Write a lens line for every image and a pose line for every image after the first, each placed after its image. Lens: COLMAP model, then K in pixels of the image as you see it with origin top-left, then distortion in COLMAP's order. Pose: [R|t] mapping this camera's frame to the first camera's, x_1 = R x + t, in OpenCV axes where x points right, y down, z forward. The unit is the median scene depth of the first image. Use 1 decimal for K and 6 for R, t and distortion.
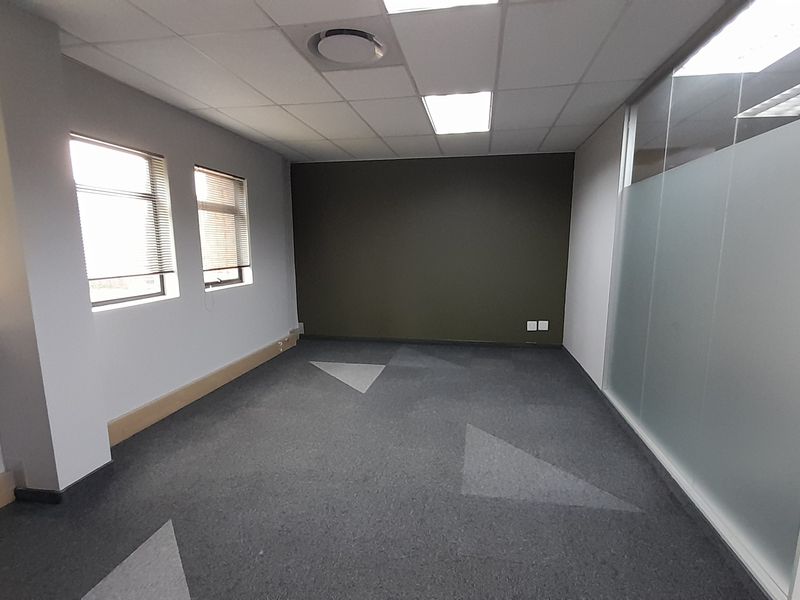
lens RADIAL K [[423.9, 0, 403.1], [0, 423.9, 312.2], [0, 0, 1]] dist [0.020245, -0.016935]
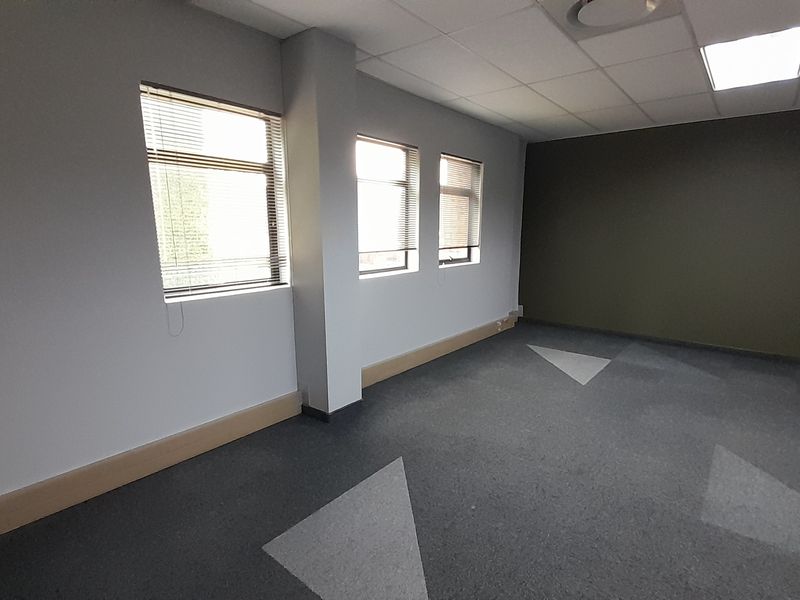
lens RADIAL K [[423.9, 0, 397.7], [0, 423.9, 313.0], [0, 0, 1]] dist [0.020245, -0.016935]
pose [[0.869905, 0.104859, -0.481944, -0.016331], [-0.084558, 0.994379, 0.063724, 0.008129], [0.485917, -0.014682, 0.873881, -0.026466]]
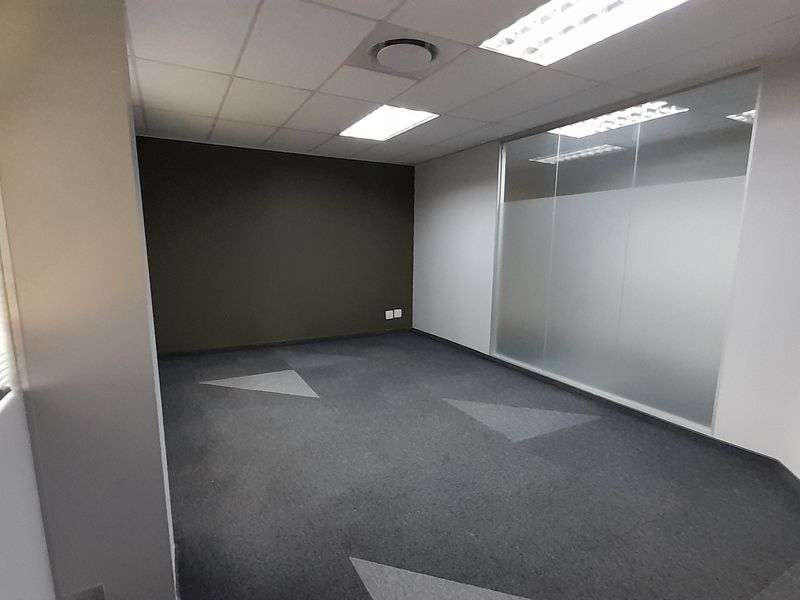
lens RADIAL K [[423.9, 0, 398.3], [0, 423.9, 312.9], [0, 0, 1]] dist [0.020245, -0.016935]
pose [[0.776934, -0.093310, 0.622629, -0.648825], [0.086214, 0.995408, 0.041596, -0.029872], [-0.623651, 0.021362, 0.781411, 0.159517]]
